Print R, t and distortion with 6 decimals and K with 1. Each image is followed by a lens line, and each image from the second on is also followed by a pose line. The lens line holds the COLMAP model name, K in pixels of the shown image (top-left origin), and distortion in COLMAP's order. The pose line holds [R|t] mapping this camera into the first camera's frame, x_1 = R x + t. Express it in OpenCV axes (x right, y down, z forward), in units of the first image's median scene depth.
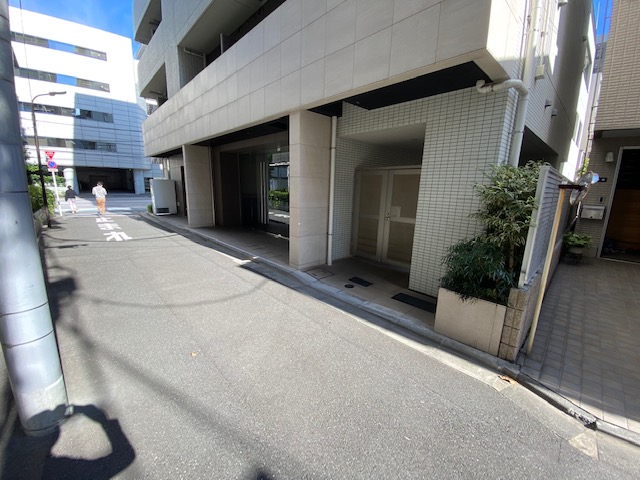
lens RADIAL K [[263.1, 0, 320.5], [0, 263.1, 241.7], [0, 0, 1]] dist [0.014133, -0.016027]
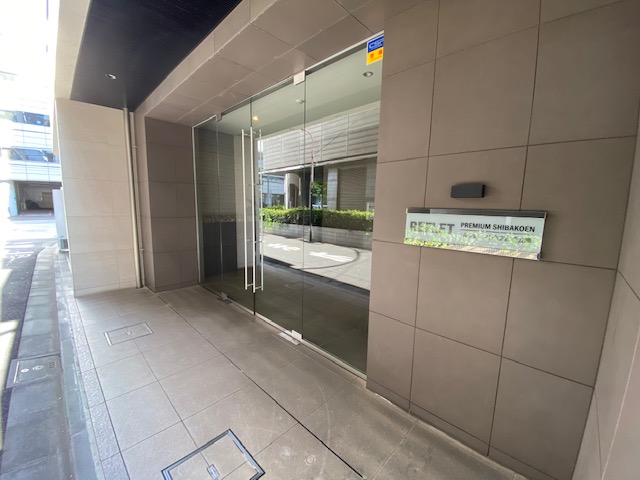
lens RADIAL K [[263.1, 0, 320.5], [0, 263.1, 241.7], [0, 0, 1]] dist [0.014133, -0.016027]
pose [[0.998784, -0.014315, 0.047184, -0.150560], [0.017358, 0.997753, -0.064720, -0.128863], [-0.046152, 0.065460, 0.996787, 0.691285]]
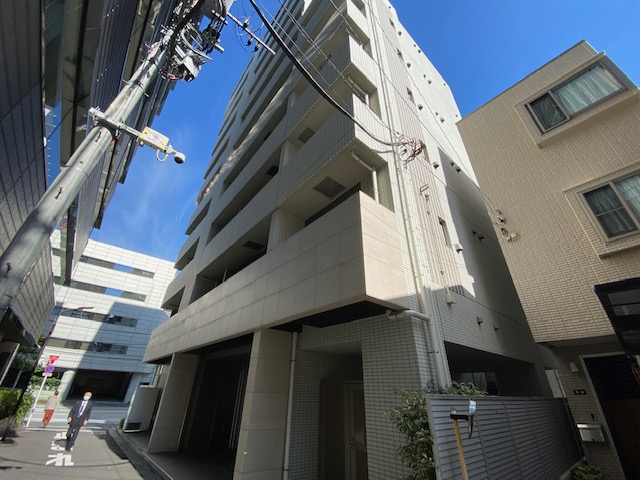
lens RADIAL K [[263.1, 0, 320.5], [0, 263.1, 241.7], [0, 0, 1]] dist [0.014133, -0.016027]
pose [[0.998893, -0.022586, -0.041256, 0.111786], [-0.010389, 0.749533, -0.661885, -0.008561], [0.045873, 0.661581, 0.748469, -0.052236]]
